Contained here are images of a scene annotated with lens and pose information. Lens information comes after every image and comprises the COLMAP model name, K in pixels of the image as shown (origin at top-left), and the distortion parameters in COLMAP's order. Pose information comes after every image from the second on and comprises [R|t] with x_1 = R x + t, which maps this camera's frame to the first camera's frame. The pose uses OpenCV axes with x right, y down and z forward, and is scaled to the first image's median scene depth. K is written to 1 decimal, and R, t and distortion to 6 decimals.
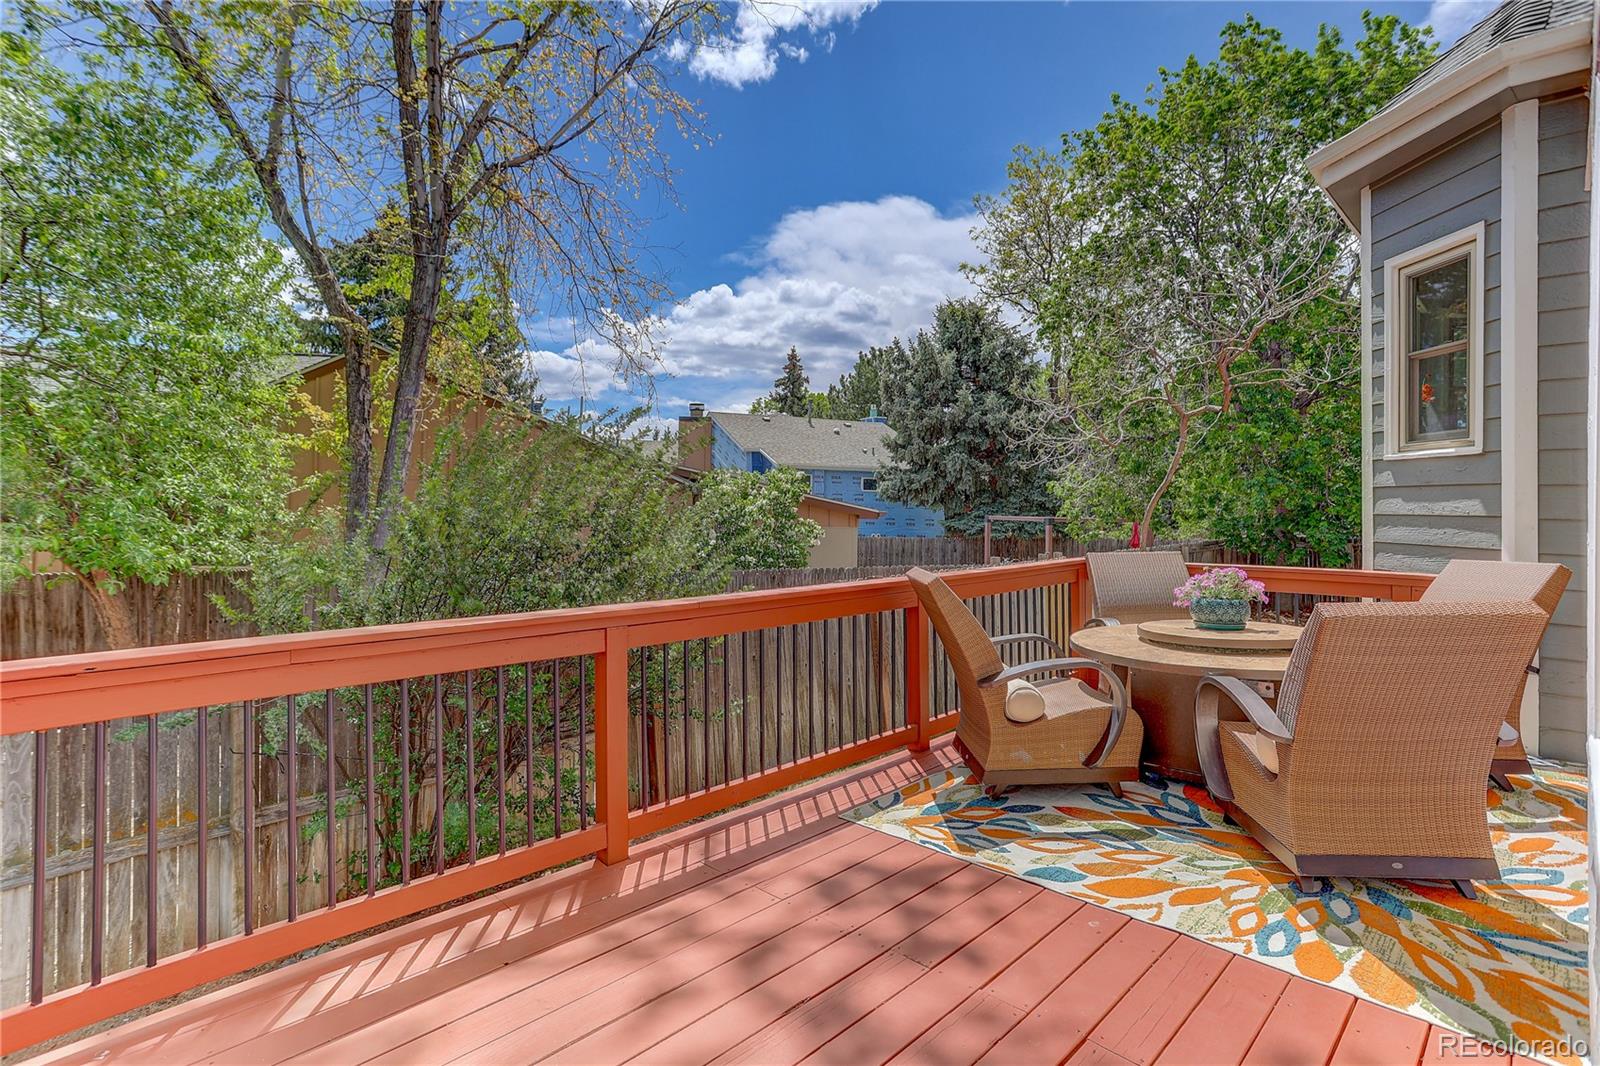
lens RADIAL K [[792.2, 0, 800.6], [0, 792.2, 496.6], [0, 0, 1]] dist [0.000193, 0.015789]
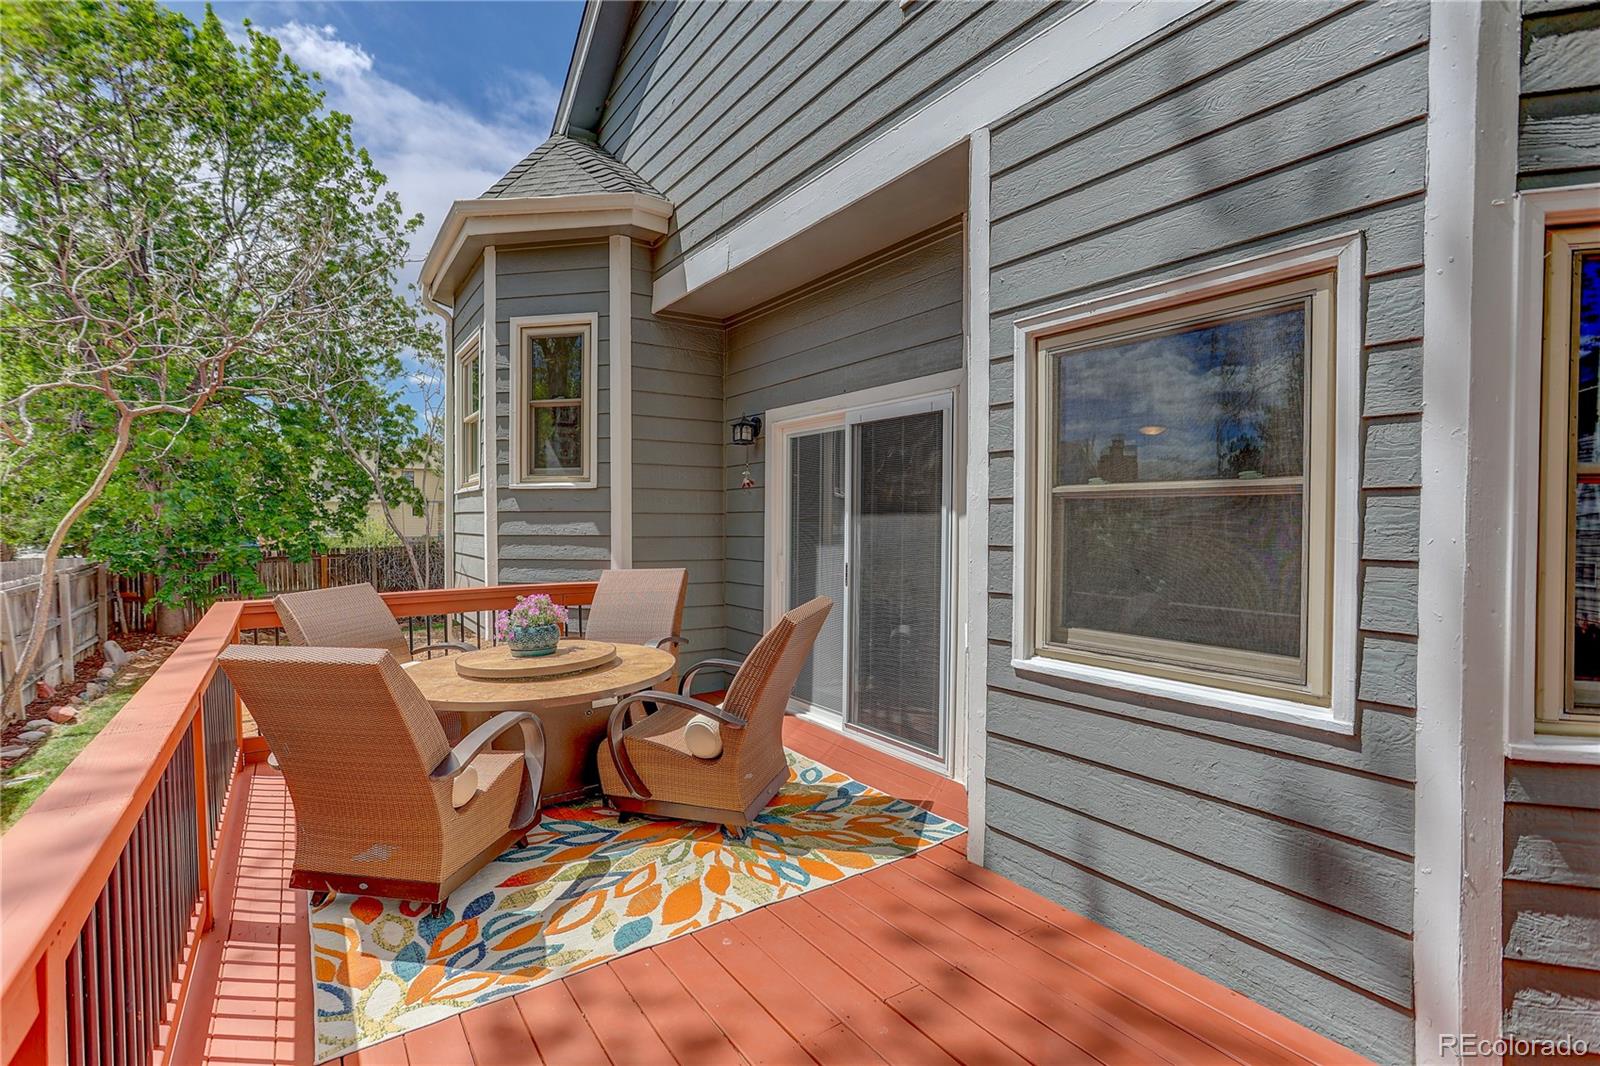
lens RADIAL K [[787.6, 0, 800.0], [0, 787.6, 533.0], [0, 0, 1]] dist [-0.085717, 0.080641]
pose [[0.212066, -0.028178, 0.976849, -0.453768], [-0.004881, 0.999541, 0.029892, -0.026558], [-0.977243, -0.011107, 0.211831, 0.527401]]
